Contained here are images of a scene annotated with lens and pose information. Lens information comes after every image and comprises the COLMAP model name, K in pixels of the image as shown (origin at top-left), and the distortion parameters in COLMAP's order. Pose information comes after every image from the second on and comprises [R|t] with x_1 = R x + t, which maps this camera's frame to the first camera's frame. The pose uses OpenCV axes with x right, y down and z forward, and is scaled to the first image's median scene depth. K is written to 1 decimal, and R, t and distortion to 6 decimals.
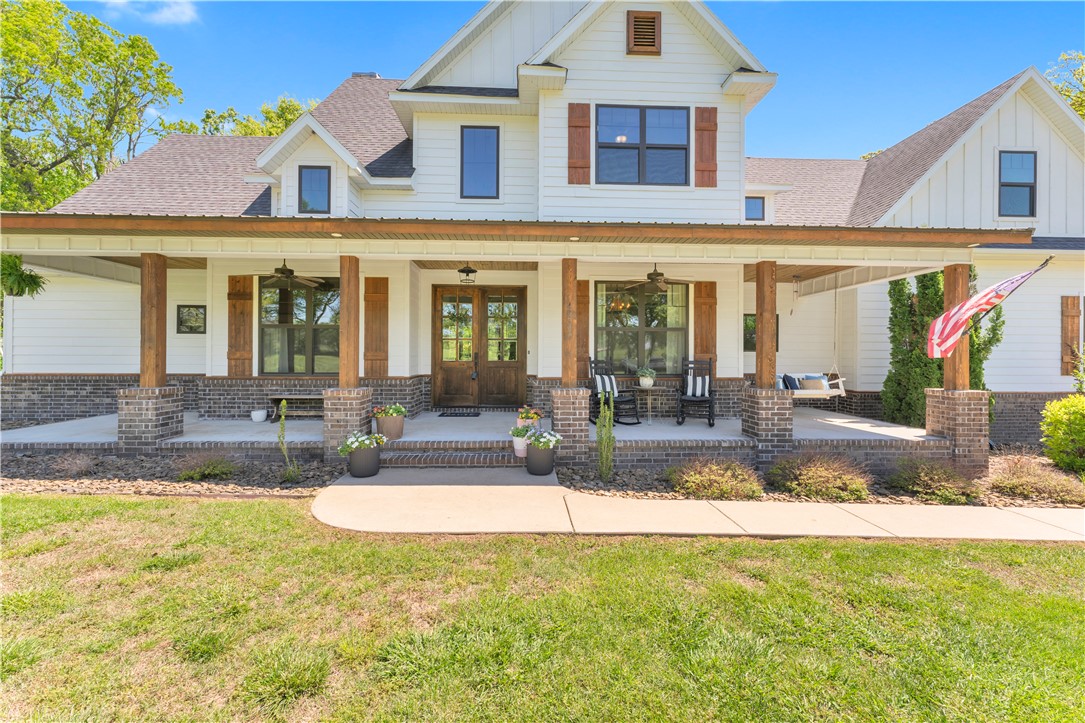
lens RADIAL K [[445.2, 0, 541.9], [0, 445.2, 358.0], [0, 0, 1]] dist [-0.000421, -0.000033]
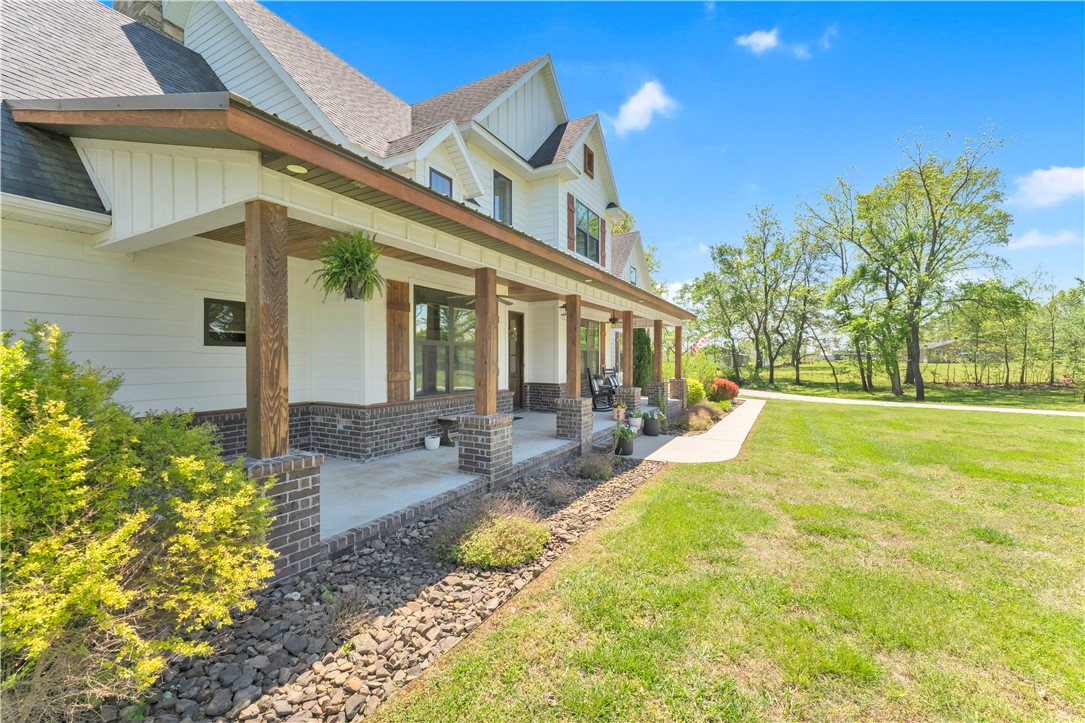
lens RADIAL K [[445.2, 0, 543.2], [0, 445.2, 360.7], [0, 0, 1]] dist [-0.000421, -0.000033]
pose [[0.519311, -0.011313, 0.854511, -1.263080], [0.008625, 0.999931, 0.007996, -0.040470], [-0.854542, 0.003217, 0.519373, 0.335002]]
